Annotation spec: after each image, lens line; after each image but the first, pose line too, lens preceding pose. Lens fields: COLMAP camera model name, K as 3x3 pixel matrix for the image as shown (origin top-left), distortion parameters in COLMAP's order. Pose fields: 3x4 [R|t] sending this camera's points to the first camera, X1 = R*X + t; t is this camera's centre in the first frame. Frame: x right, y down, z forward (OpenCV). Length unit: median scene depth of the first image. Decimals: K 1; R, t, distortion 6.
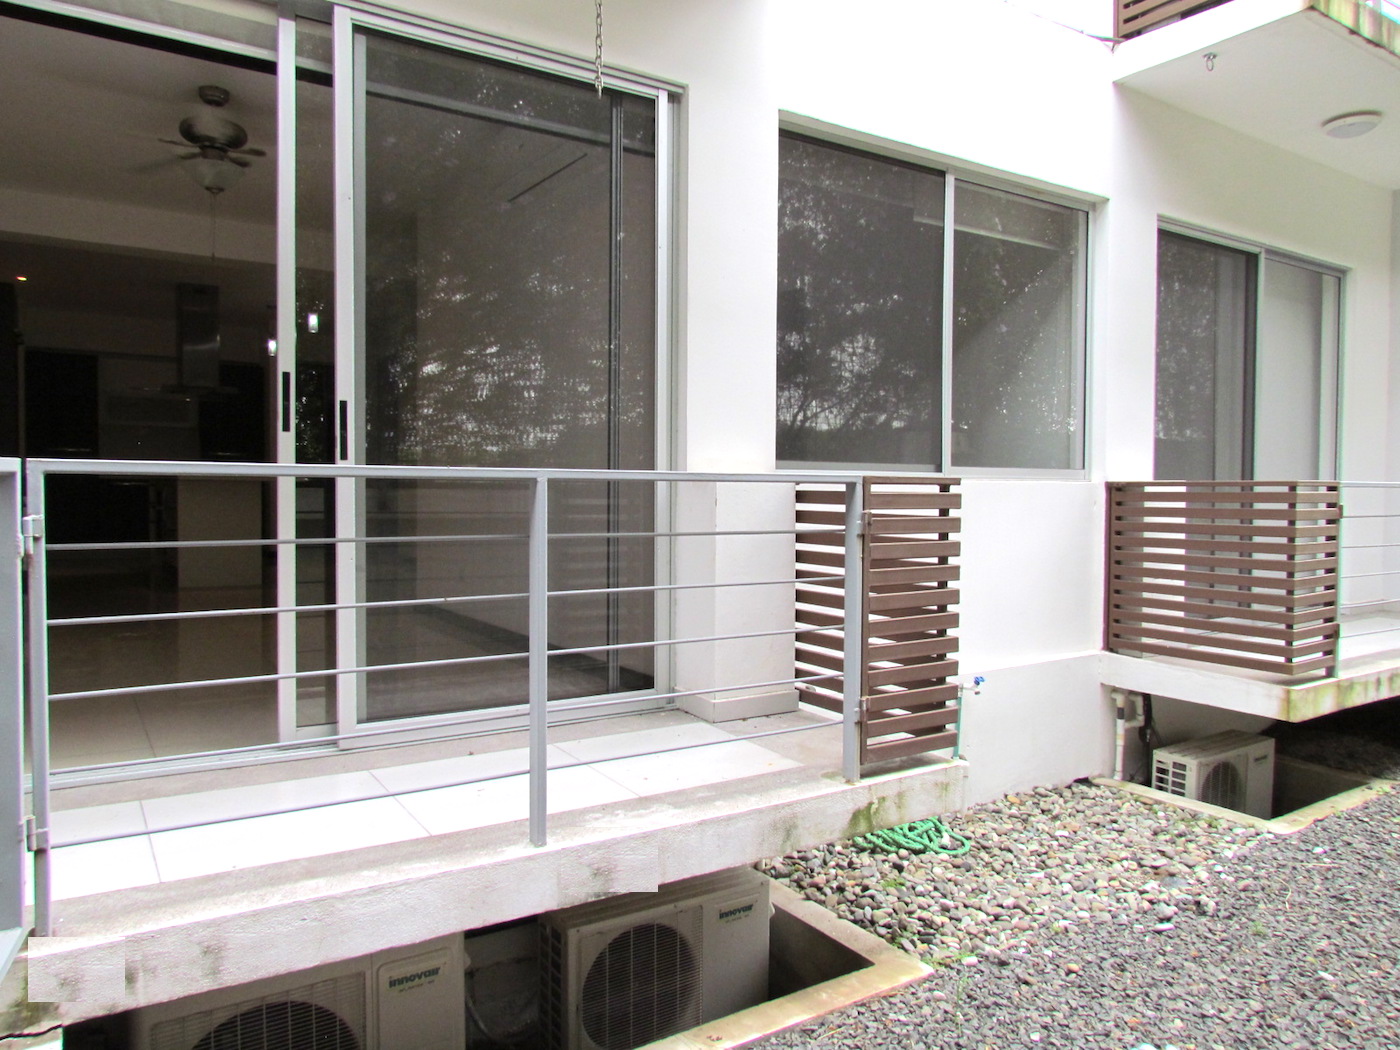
lens RADIAL K [[997.6, 0, 696.9], [0, 997.6, 520.9], [0, 0, 1]] dist [-0.015316, -0.007178]
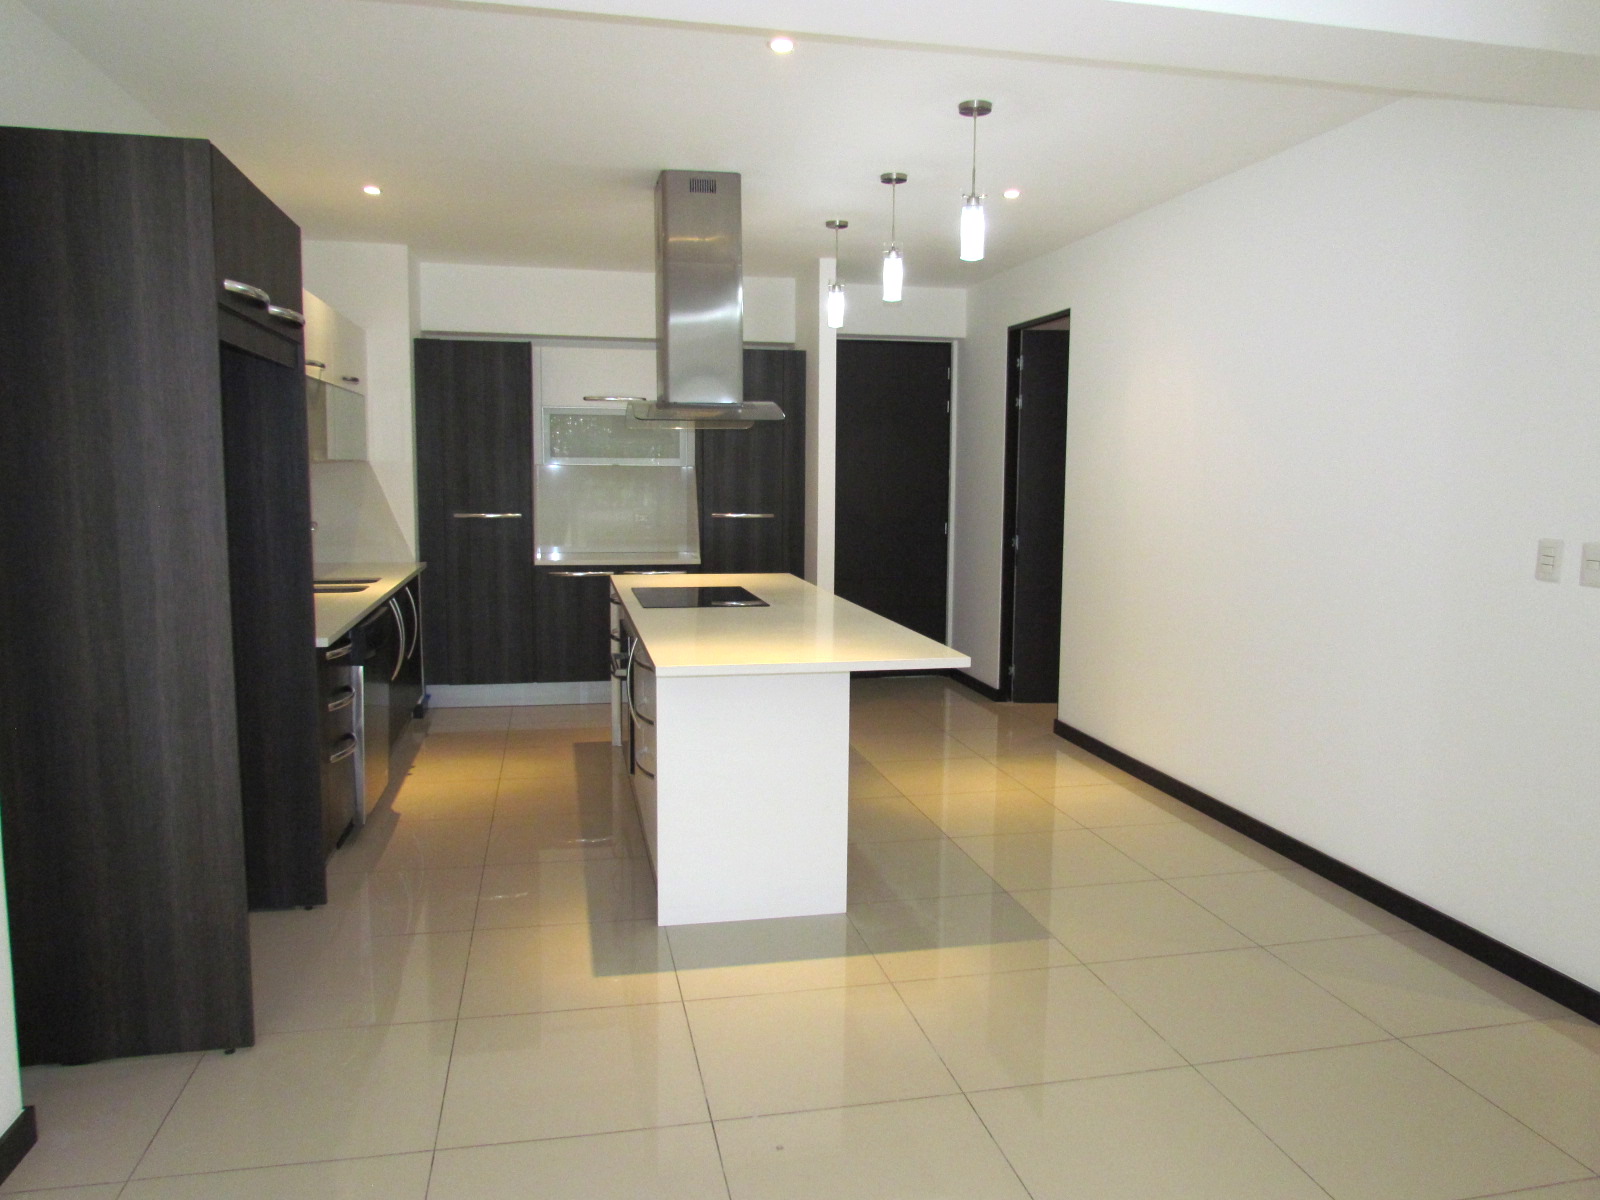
lens RADIAL K [[1140.1, 0, 808.0], [0, 1140.1, 602.3], [0, 0, 1]] dist [-0.015316, -0.007178]
pose [[0.937706, 0.039098, -0.345223, -0.254535], [-0.012521, 0.996805, 0.078881, -0.081242], [0.347204, -0.069644, 0.935200, 0.490017]]
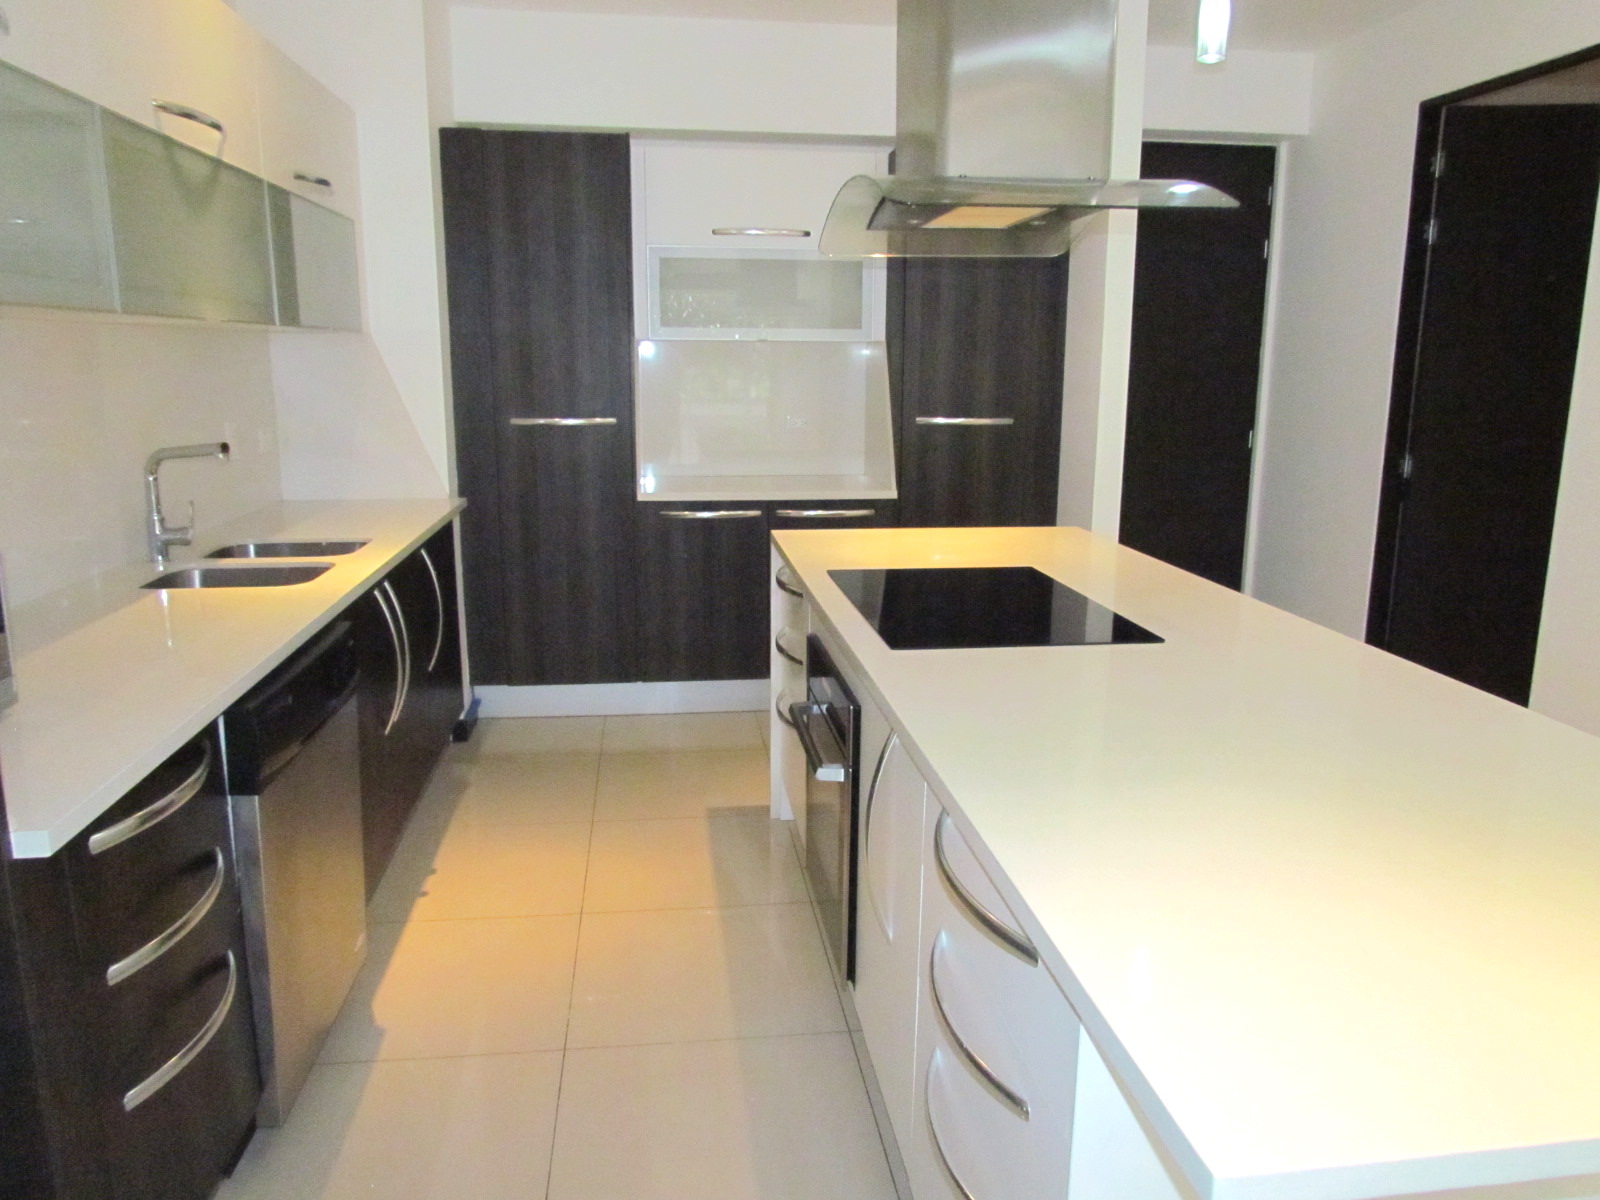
lens RADIAL K [[1140.1, 0, 789.8], [0, 1140.1, 604.0], [0, 0, 1]] dist [-0.015316, -0.007178]
pose [[0.899771, 0.086420, -0.427719, -0.411893], [-0.011822, 0.984660, 0.174081, -0.085062], [0.436202, -0.151576, 0.886990, 0.720041]]
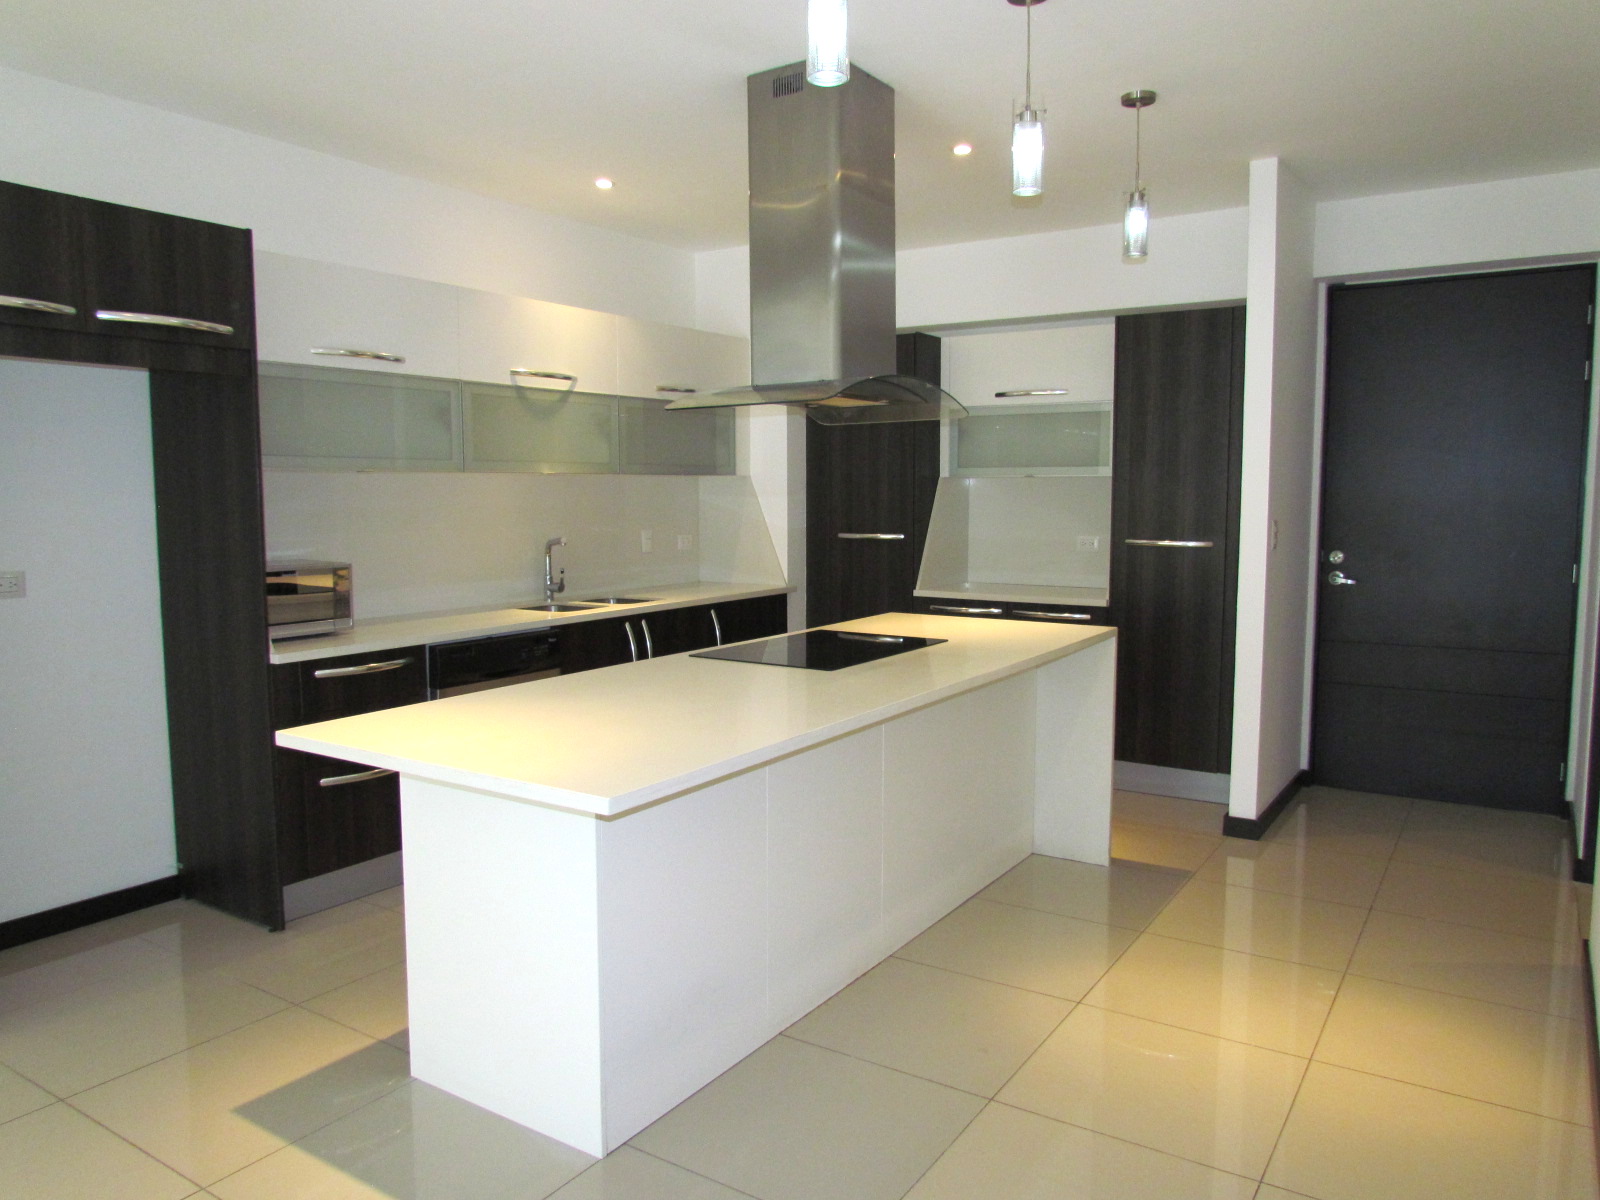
lens RADIAL K [[1140.1, 0, 799.3], [0, 1140.1, 595.6], [0, 0, 1]] dist [-0.015316, -0.007178]
pose [[0.399600, 0.072223, -0.913840, -0.134870], [-0.026969, 0.997386, 0.067033, -0.085163], [0.916293, -0.002141, 0.400504, 0.802563]]
